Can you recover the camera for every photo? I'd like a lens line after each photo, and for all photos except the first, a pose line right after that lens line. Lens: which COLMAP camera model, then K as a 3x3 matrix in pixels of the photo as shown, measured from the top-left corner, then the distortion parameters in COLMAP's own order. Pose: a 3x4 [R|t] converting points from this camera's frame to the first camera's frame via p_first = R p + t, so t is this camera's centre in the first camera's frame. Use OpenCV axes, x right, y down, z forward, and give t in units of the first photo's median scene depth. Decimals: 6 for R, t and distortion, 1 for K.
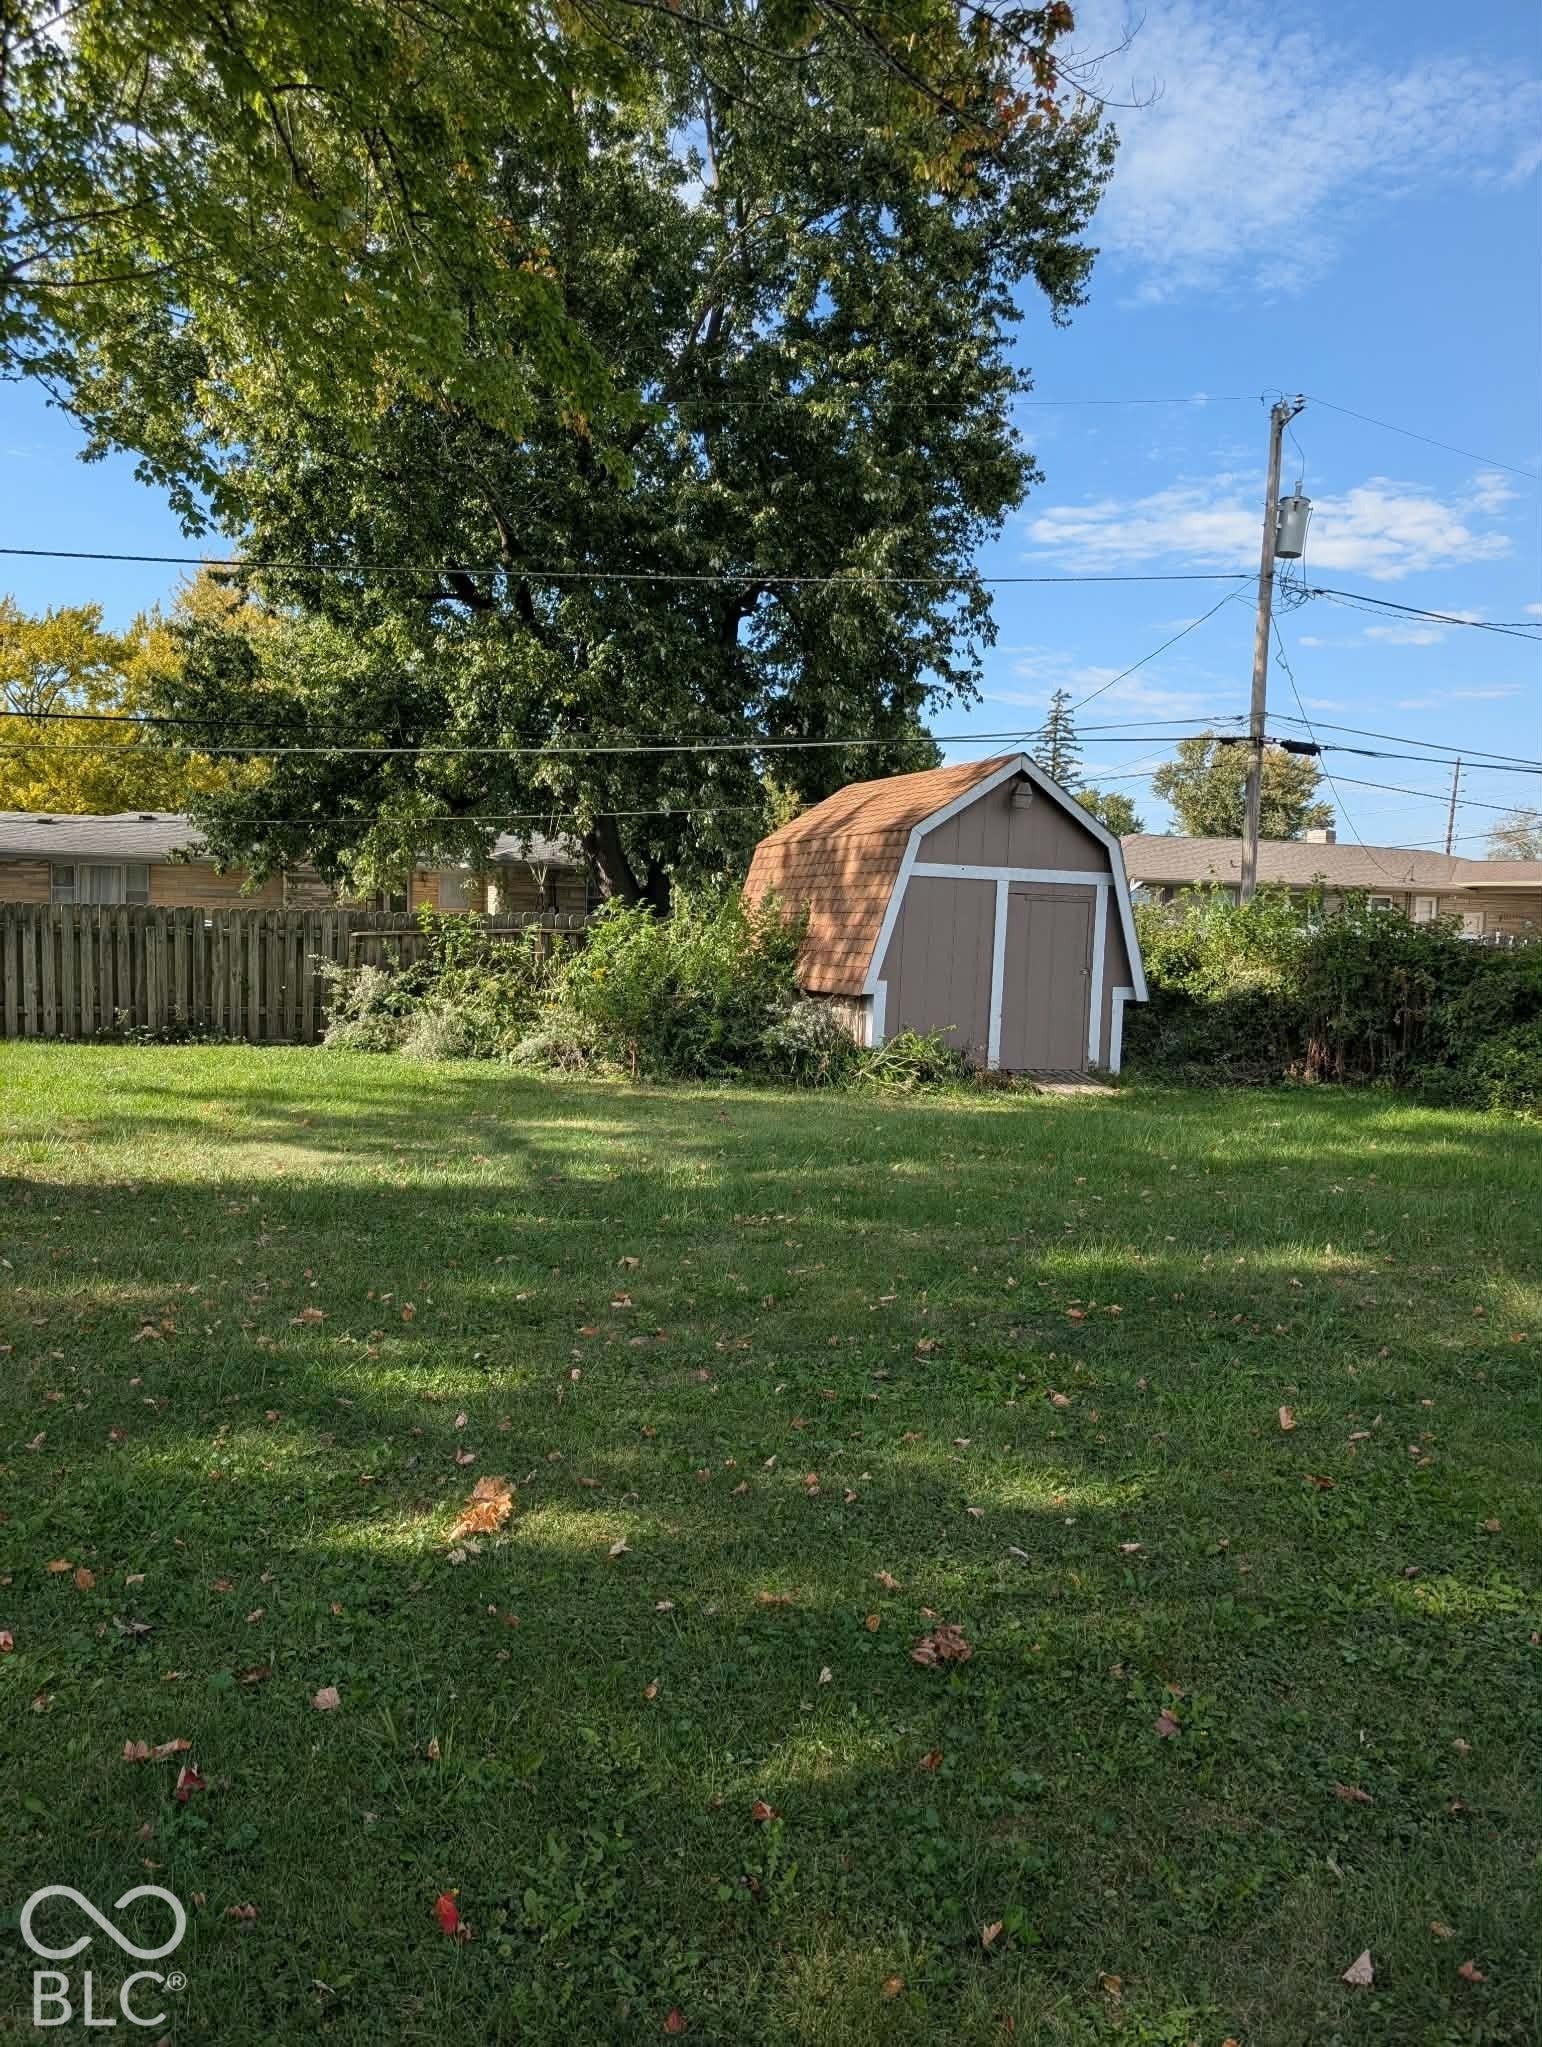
lens RADIAL K [[1653.2, 0, 772.3], [0, 1653.2, 1043.2], [0, 0, 1]] dist [-0.014673, 0.047311]
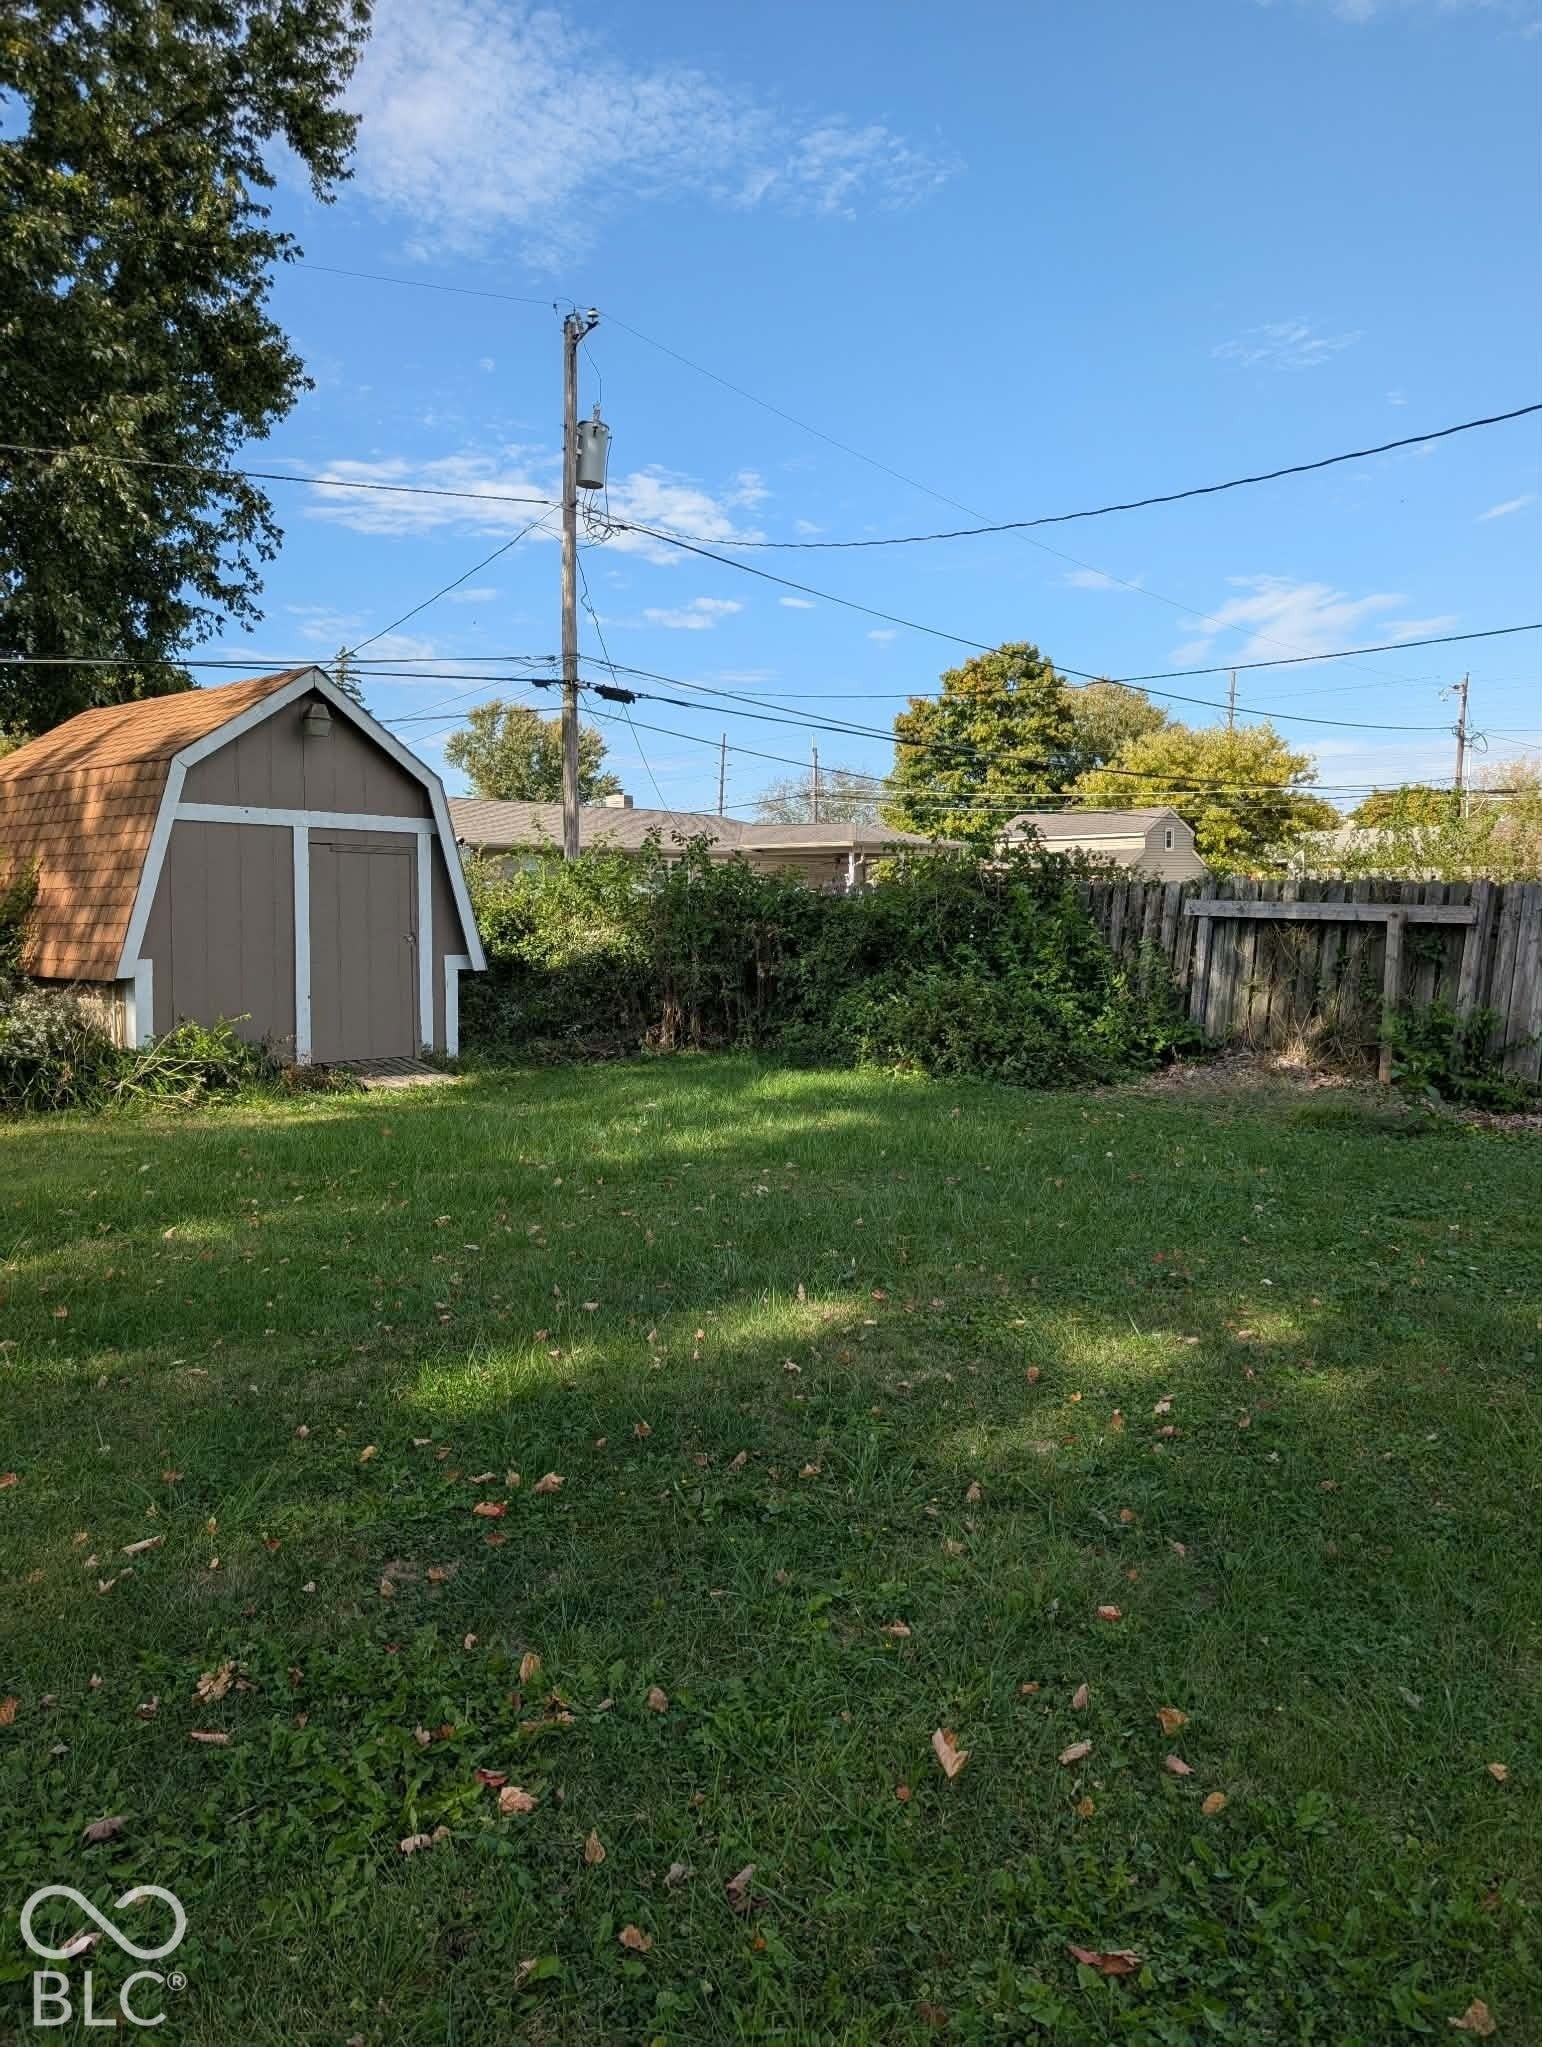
lens RADIAL K [[1653.2, 0, 772.3], [0, 1653.2, 1043.2], [0, 0, 1]] dist [-0.014673, 0.047311]
pose [[0.914458, -0.067974, 0.398931, 0.021092], [0.061396, 0.997685, 0.029260, -0.003491], [-0.399996, -0.002264, 0.916514, 0.166309]]
